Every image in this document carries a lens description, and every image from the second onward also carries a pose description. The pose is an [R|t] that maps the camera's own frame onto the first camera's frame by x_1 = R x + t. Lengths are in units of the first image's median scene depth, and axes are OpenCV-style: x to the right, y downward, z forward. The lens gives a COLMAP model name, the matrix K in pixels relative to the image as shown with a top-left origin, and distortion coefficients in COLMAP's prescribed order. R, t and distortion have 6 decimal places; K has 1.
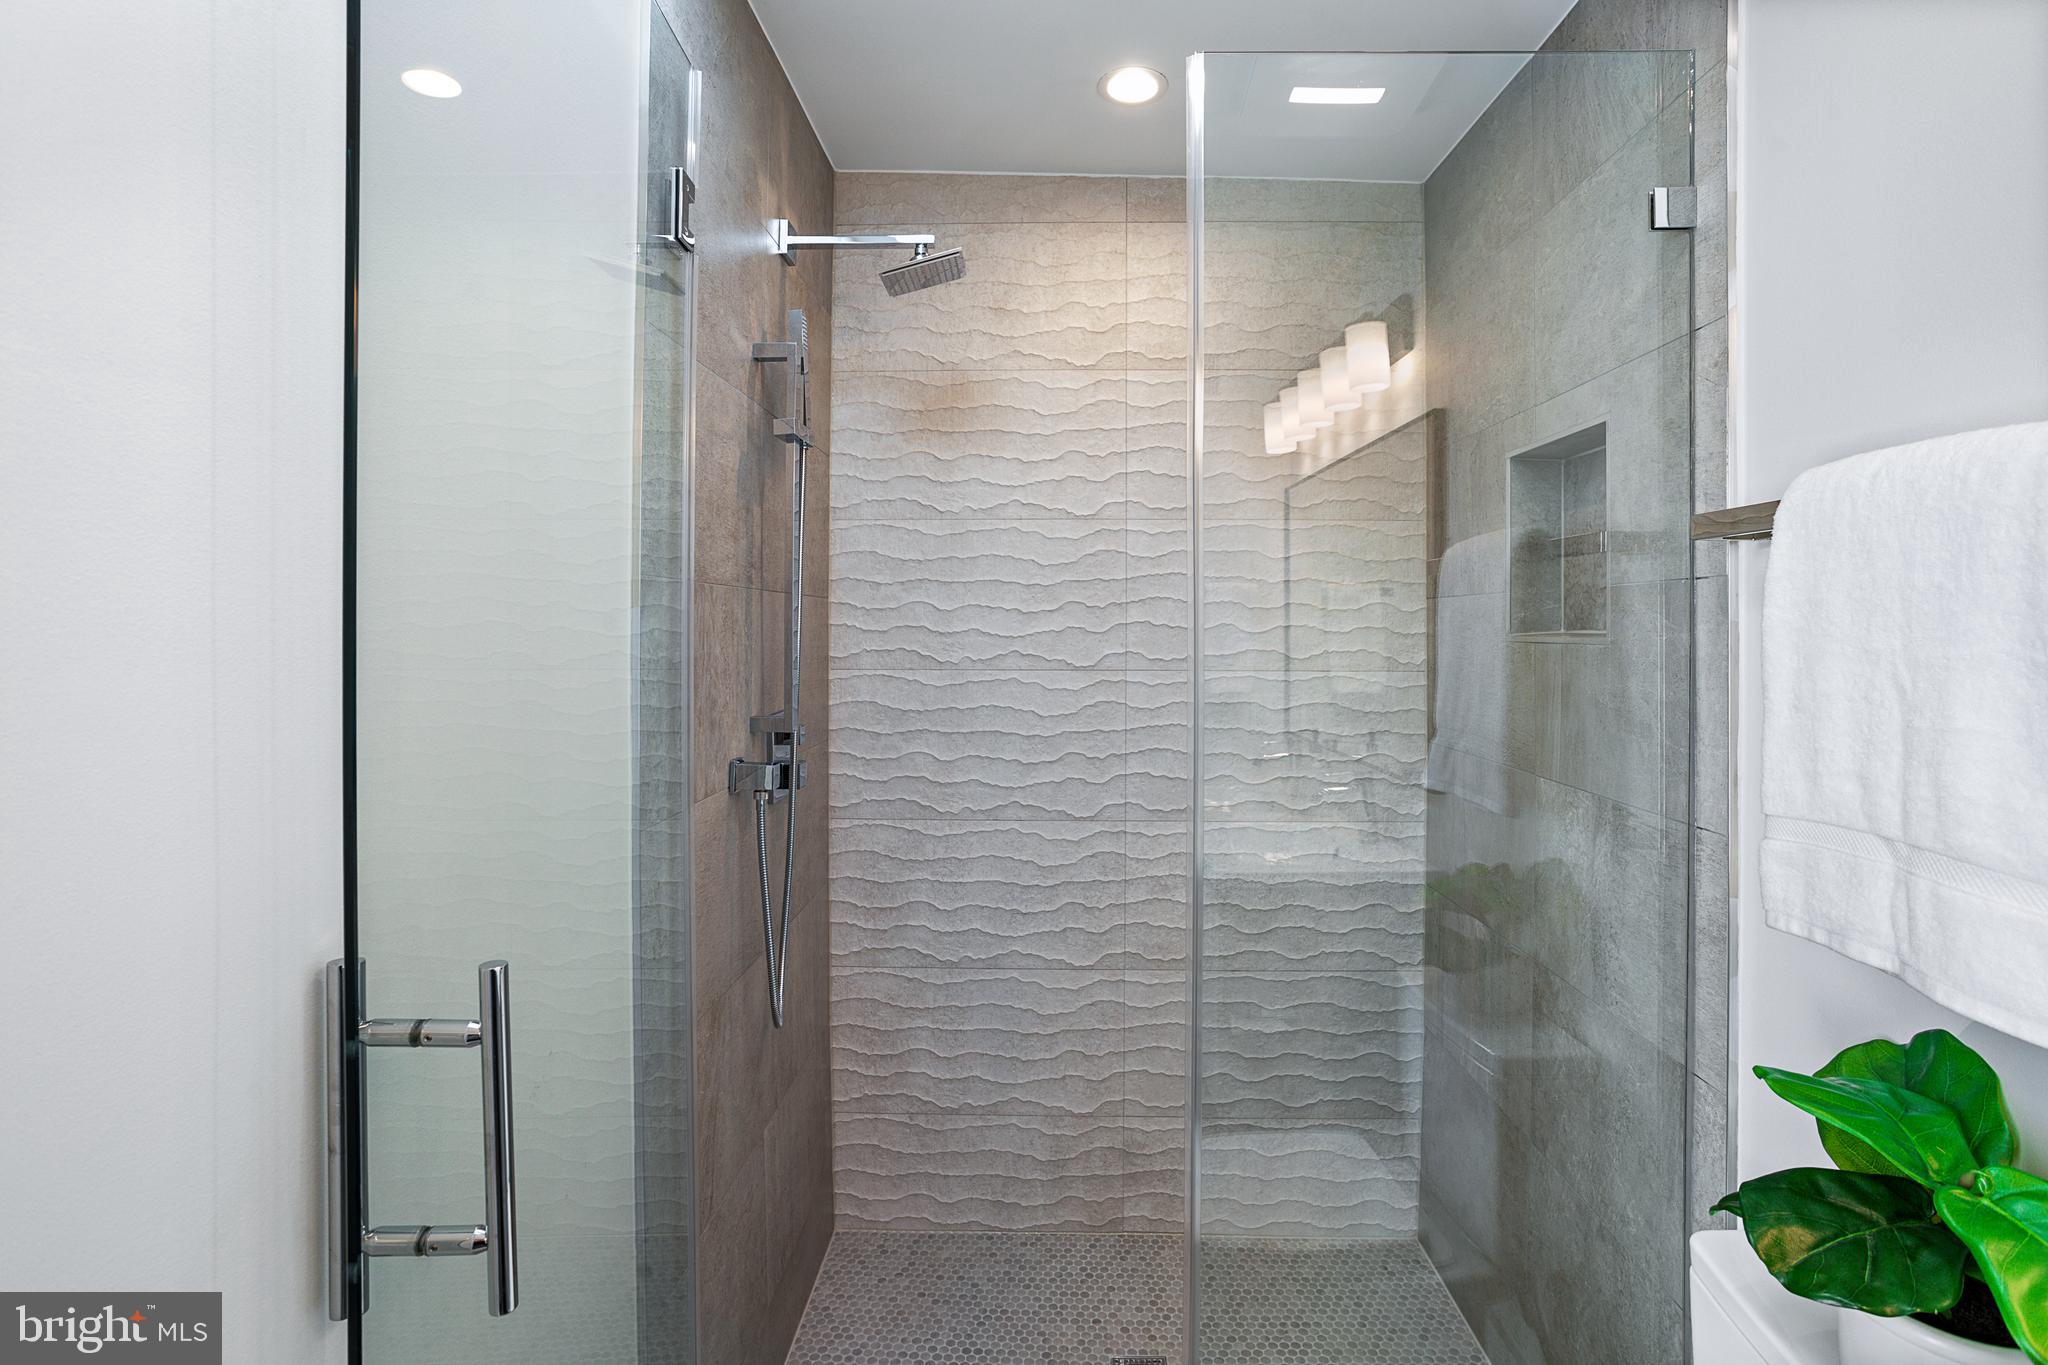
lens RADIAL K [[984.8, 0, 1023.9], [0, 984.8, 617.8], [0, 0, 1]] dist [-0.059622, 0.037749]
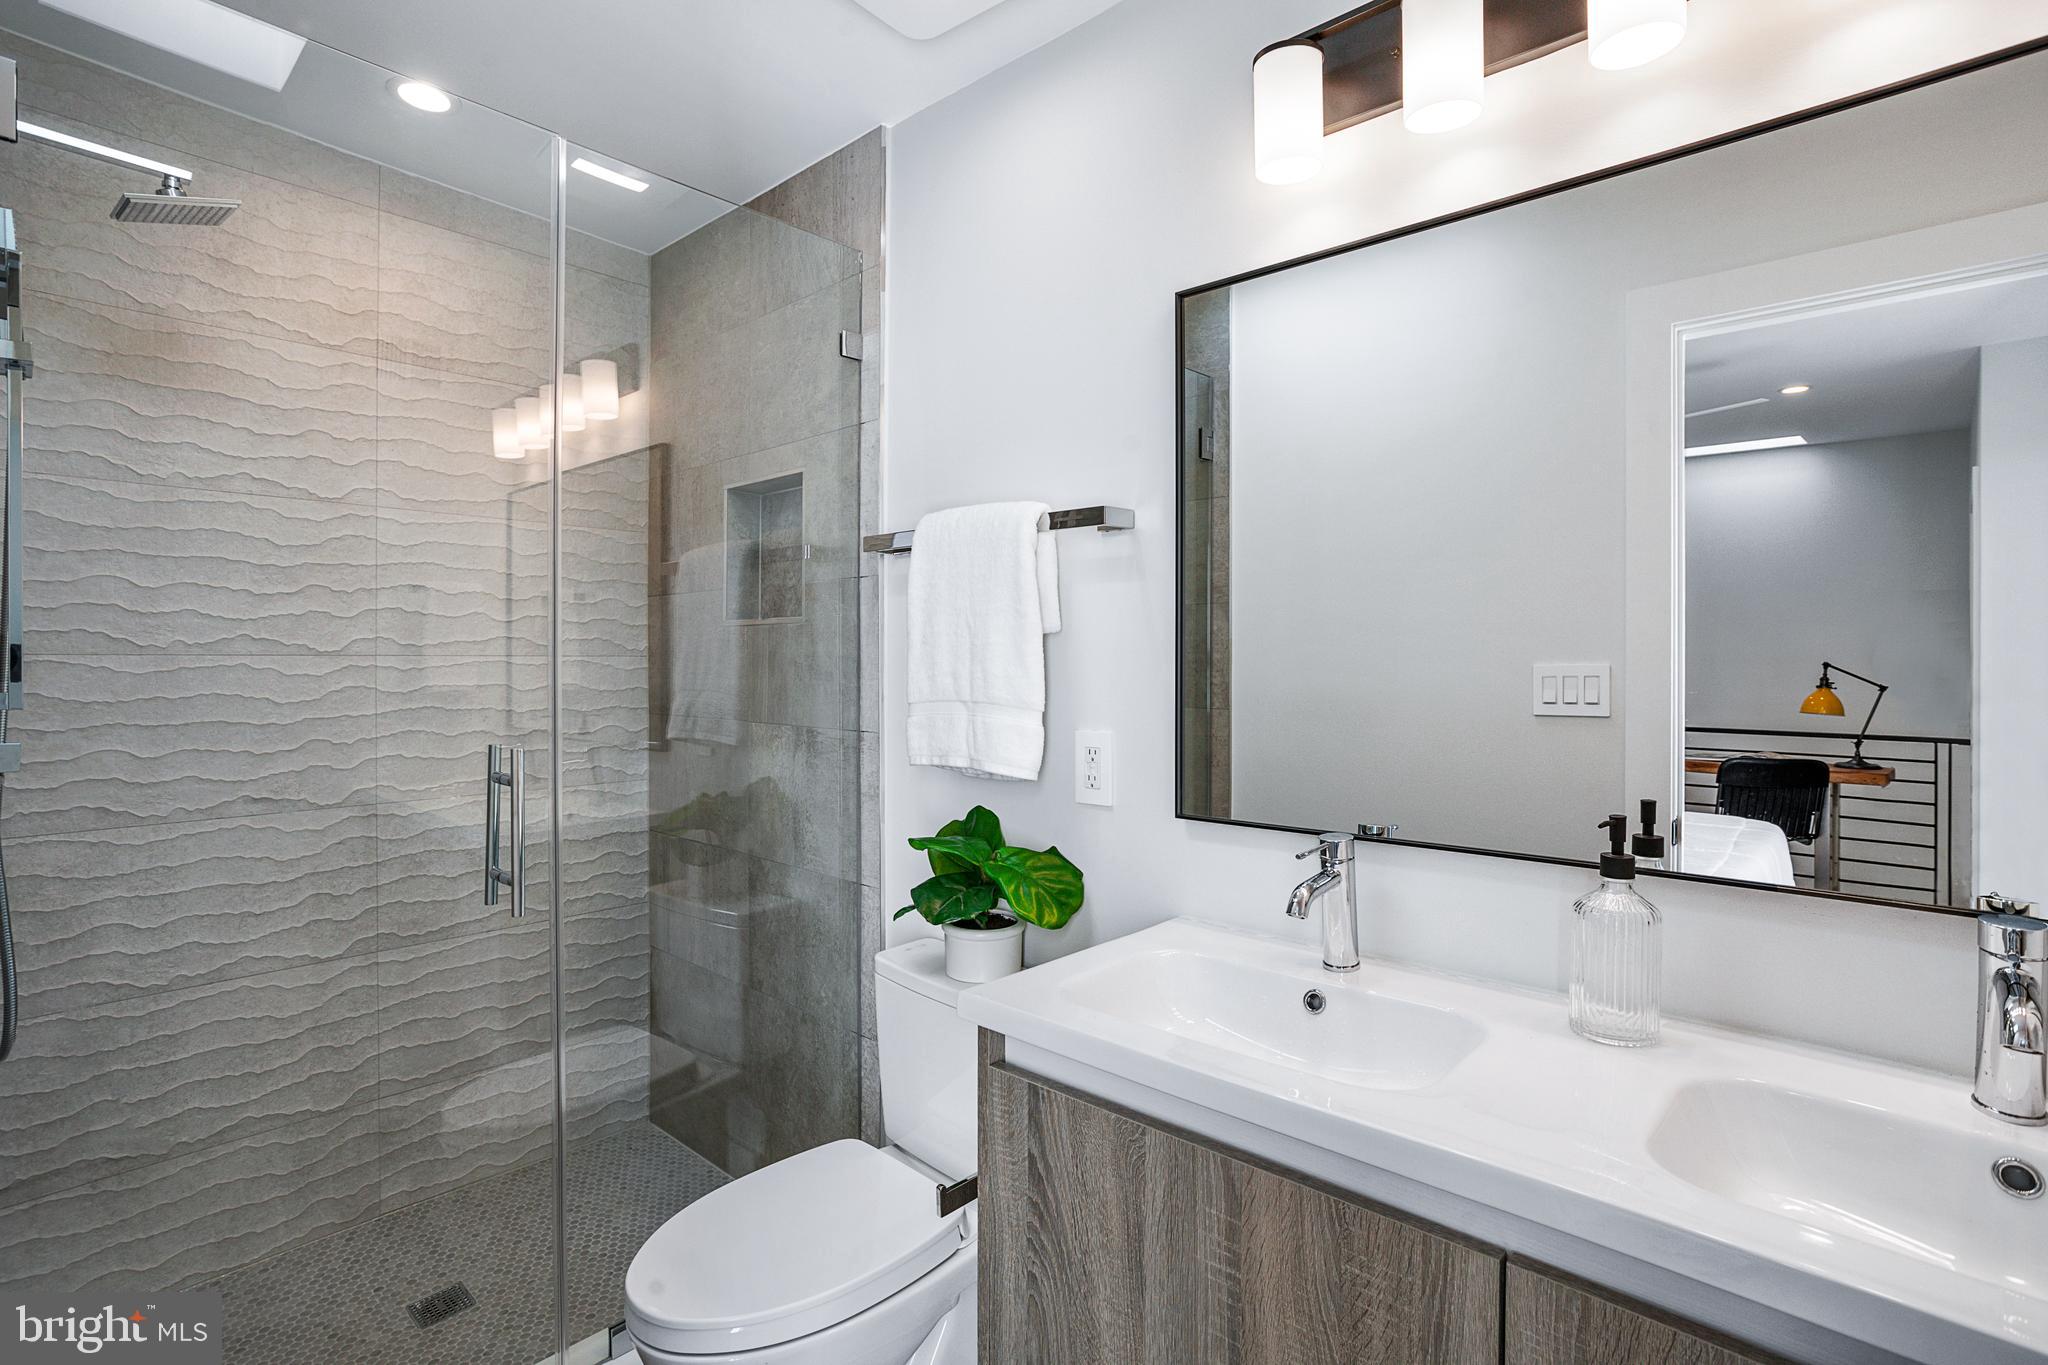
lens RADIAL K [[950.4, 0, 1024.0], [0, 950.4, 682.5], [0, 0, 1]] dist [0.000589, 0.017701]
pose [[0.645866, -0.037911, 0.762509, -0.262623], [0.005577, 0.998974, 0.044943, 0.048974], [-0.763431, -0.024775, 0.645415, -0.185290]]
